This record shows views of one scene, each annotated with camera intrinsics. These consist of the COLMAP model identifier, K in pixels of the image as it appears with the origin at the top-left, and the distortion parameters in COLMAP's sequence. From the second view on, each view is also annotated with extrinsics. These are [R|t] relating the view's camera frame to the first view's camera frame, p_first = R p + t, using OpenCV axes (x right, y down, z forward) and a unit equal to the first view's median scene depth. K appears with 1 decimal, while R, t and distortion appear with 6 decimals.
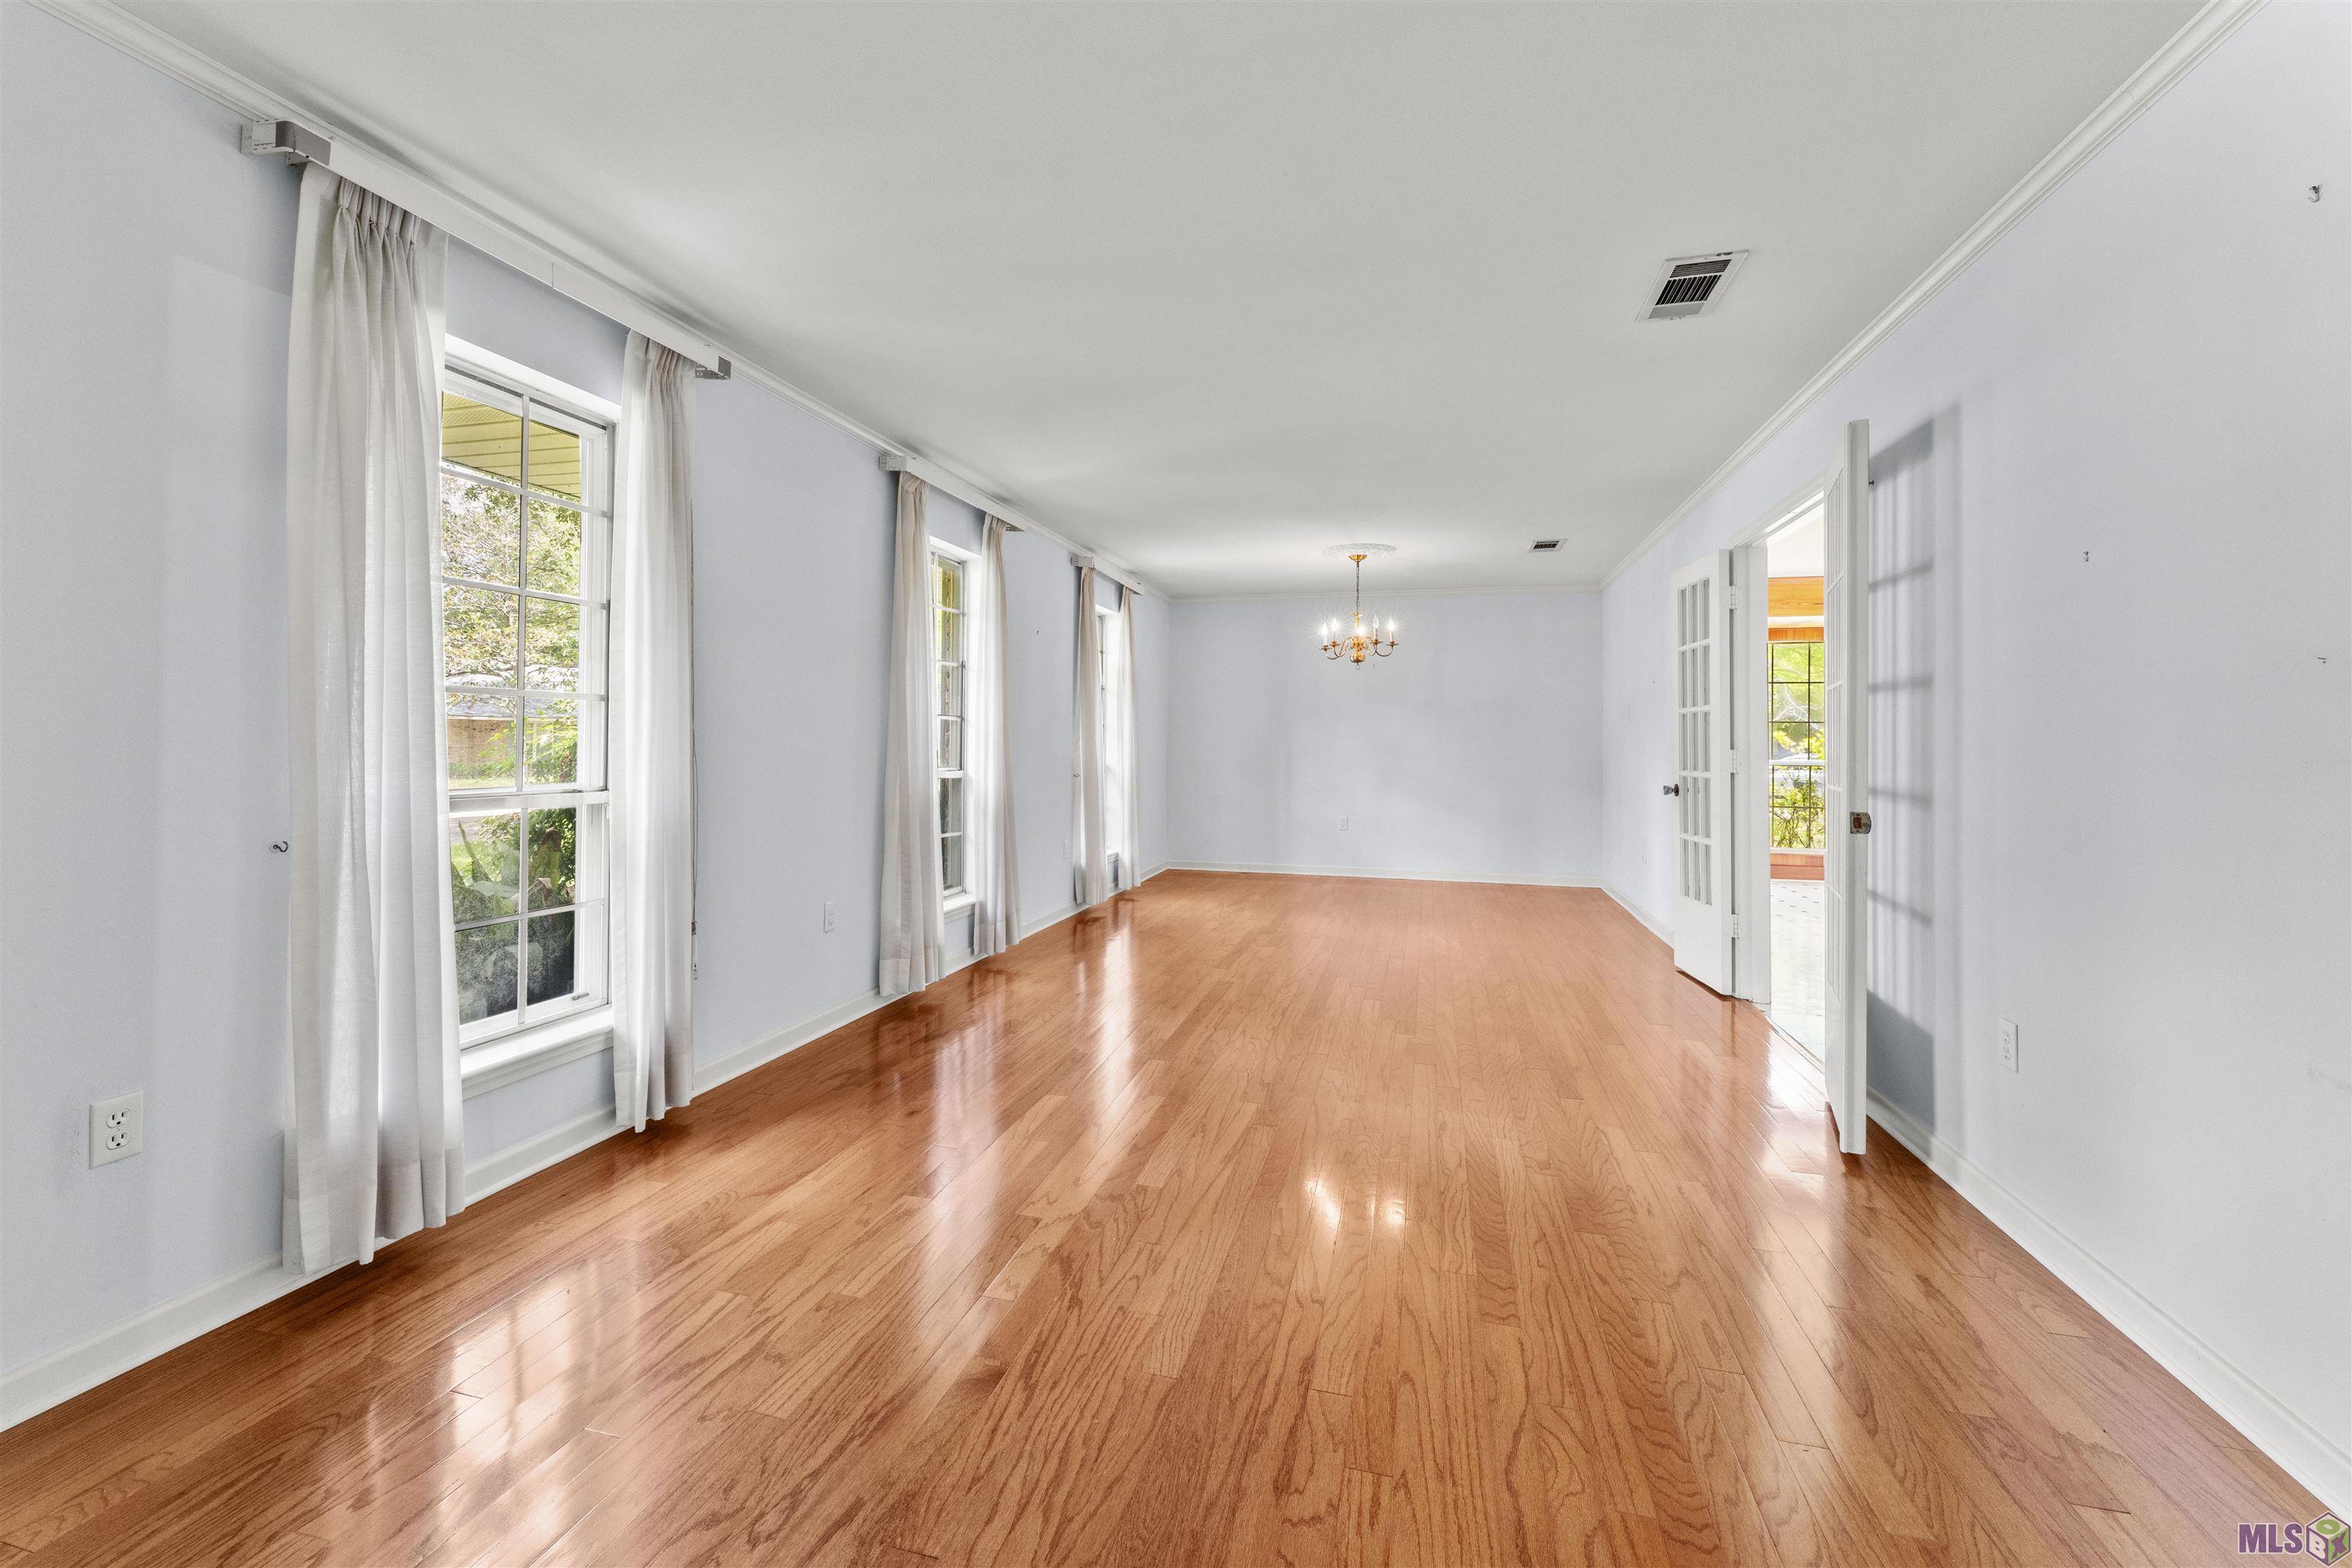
lens RADIAL K [[953.0, 0, 1169.7], [0, 953.0, 734.0], [0, 0, 1]] dist [-0.000056, 0.000067]
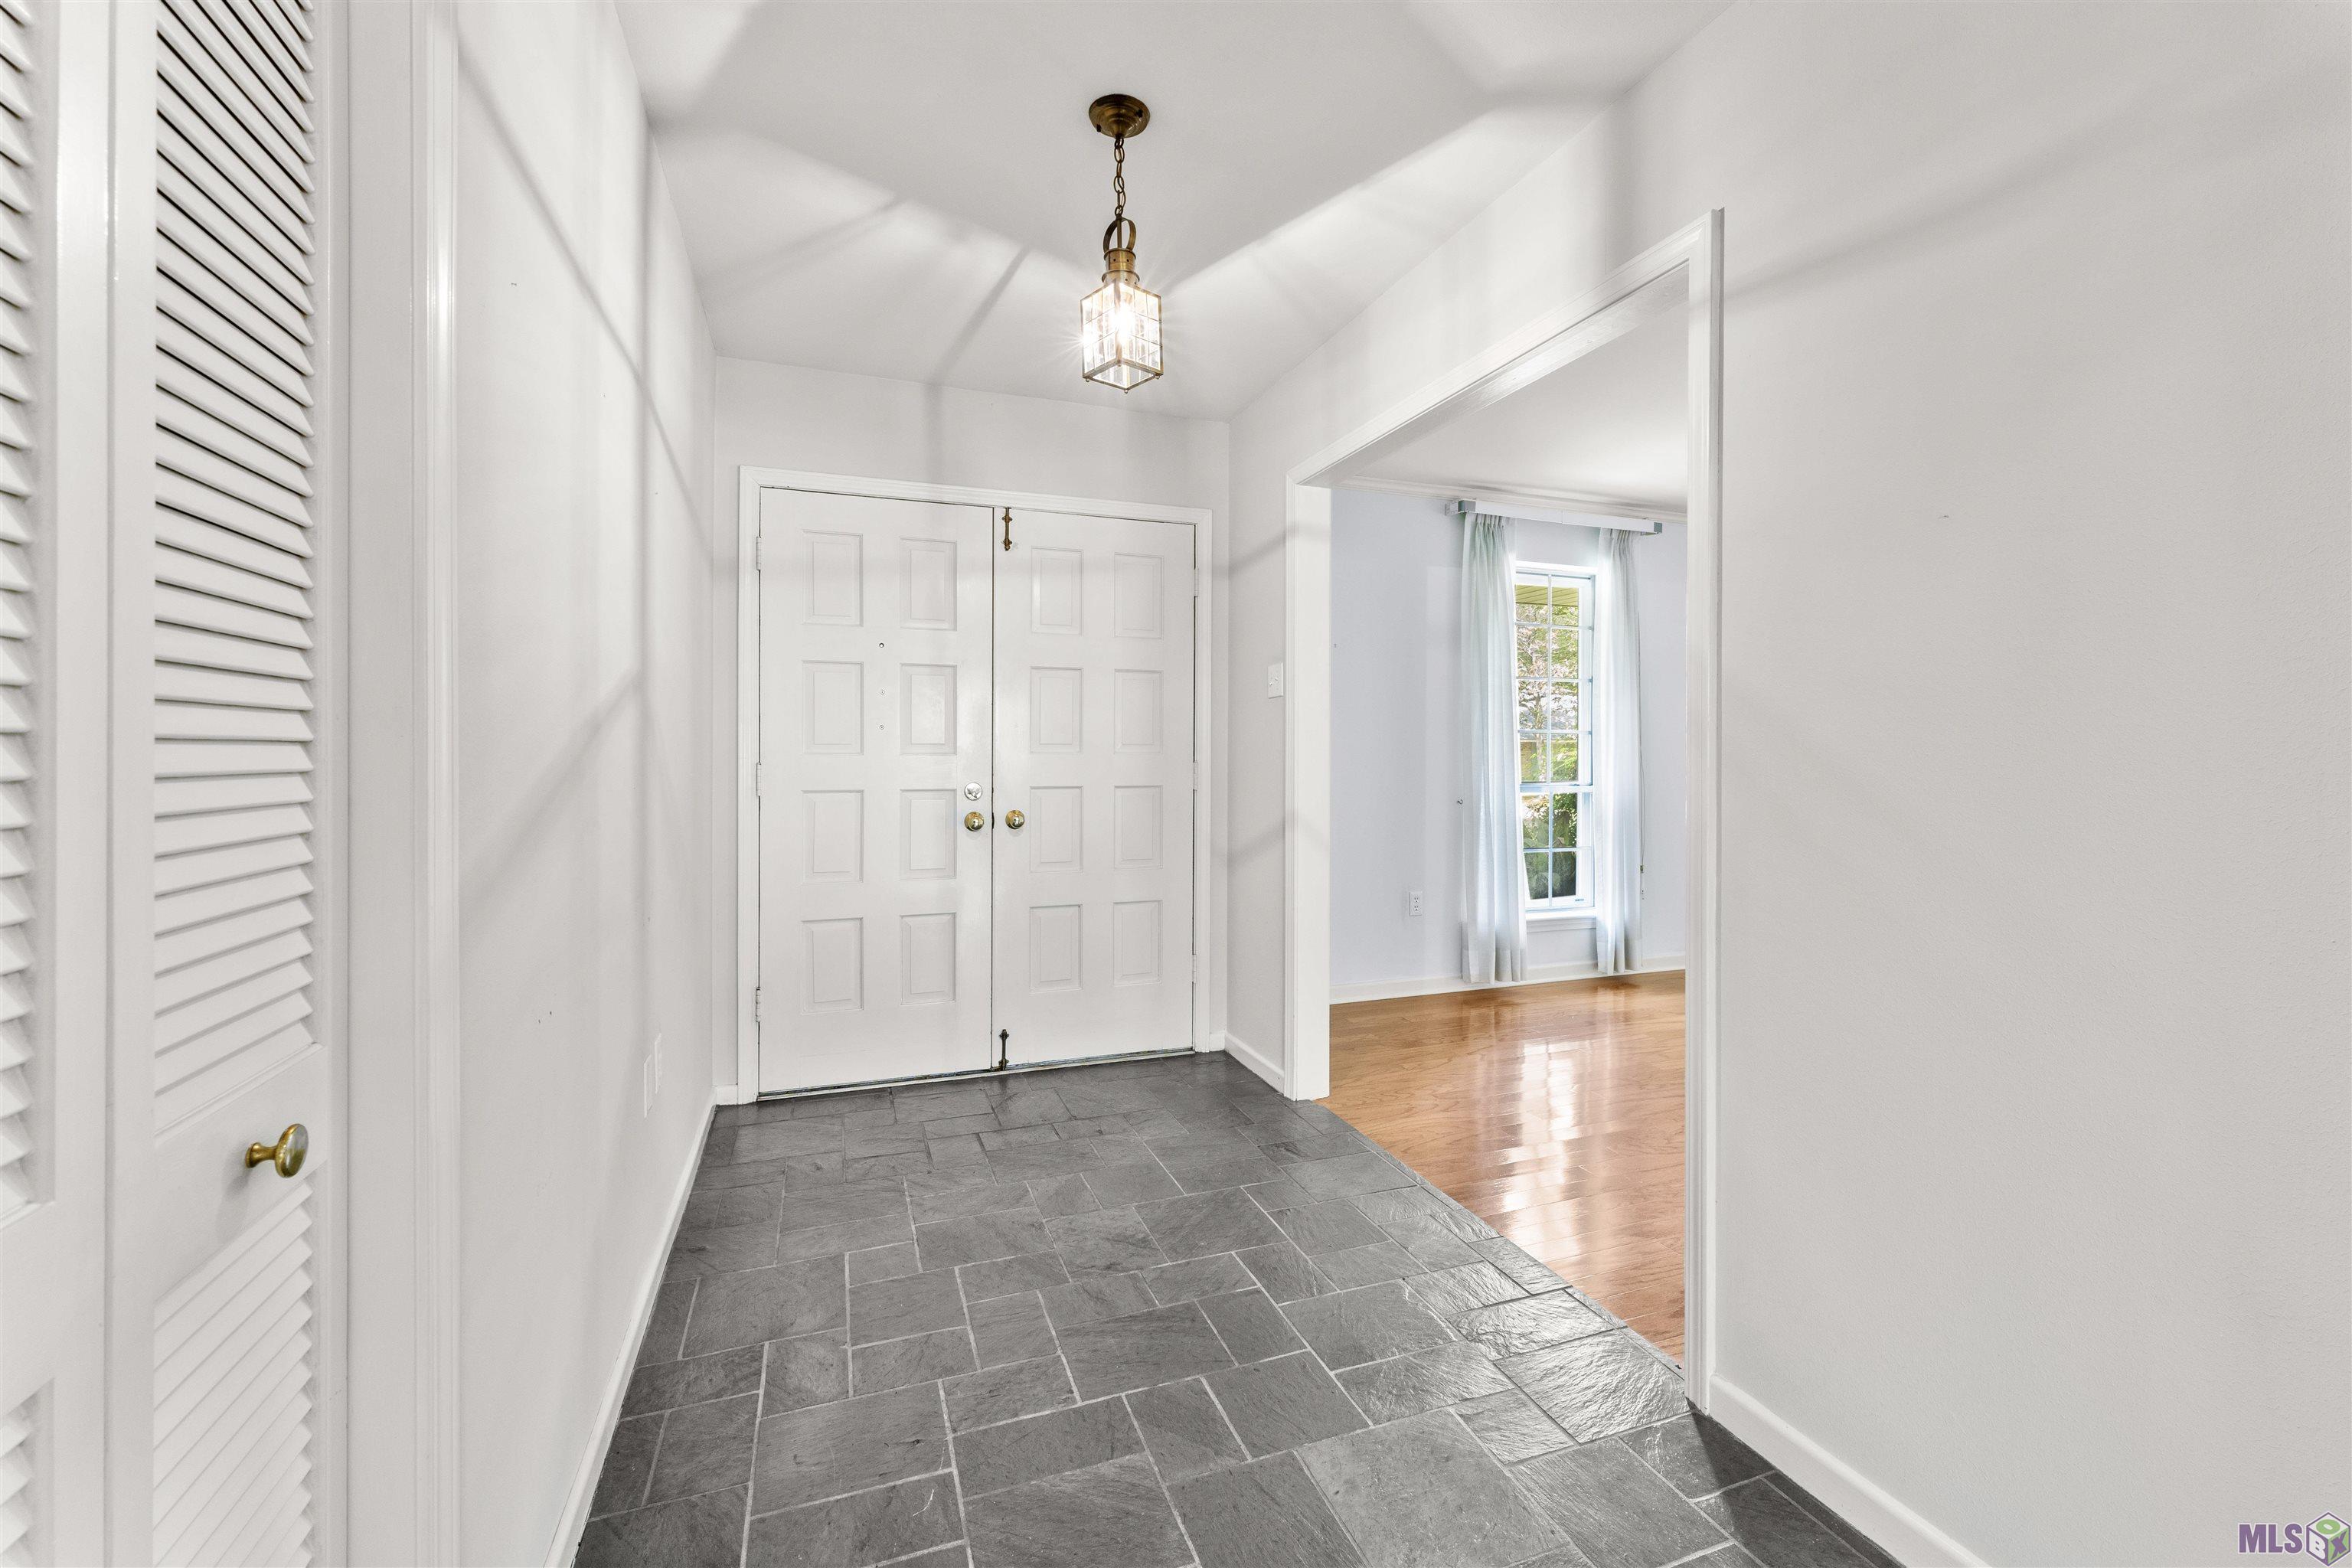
lens RADIAL K [[957.3, 0, 1173.4], [0, 957.3, 759.8], [0, 0, 1]] dist [-0.000231, -0.000047]
pose [[0.570495, -0.002834, -0.821296, 0.466603], [0.009592, 0.999949, 0.003212, -0.000658], [0.821245, -0.009710, 0.570493, -0.714438]]
